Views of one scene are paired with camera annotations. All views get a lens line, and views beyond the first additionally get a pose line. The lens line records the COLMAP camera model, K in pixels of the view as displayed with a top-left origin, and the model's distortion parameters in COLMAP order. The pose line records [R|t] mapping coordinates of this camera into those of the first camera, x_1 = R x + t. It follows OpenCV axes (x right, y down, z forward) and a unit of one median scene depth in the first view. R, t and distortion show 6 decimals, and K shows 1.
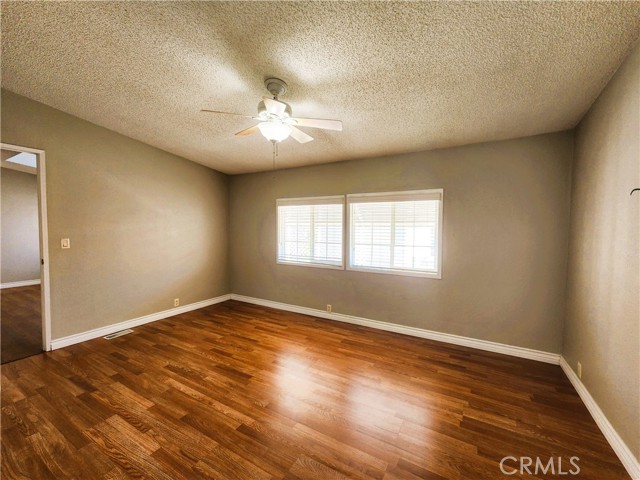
lens RADIAL K [[265.5, 0, 323.0], [0, 265.5, 238.7], [0, 0, 1]] dist [0.001868, 0.000013]
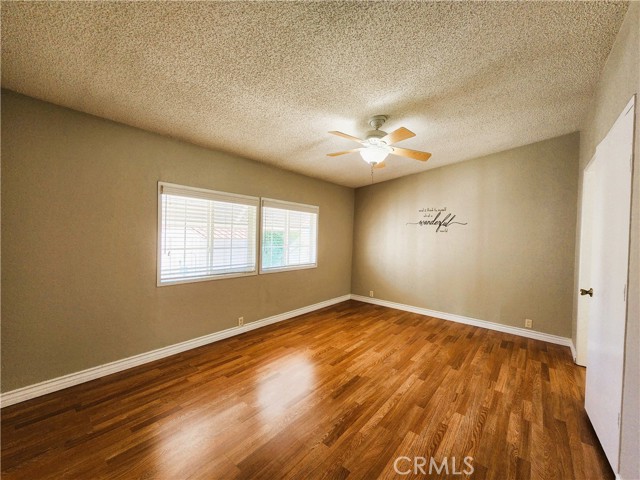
lens RADIAL K [[265.5, 0, 323.0], [0, 265.5, 238.7], [0, 0, 1]] dist [0.001868, 0.000013]
pose [[0.153484, -0.018025, 0.987987, -1.001394], [0.008945, 0.999818, 0.016851, -0.032336], [-0.988111, 0.006251, 0.153617, 0.735910]]
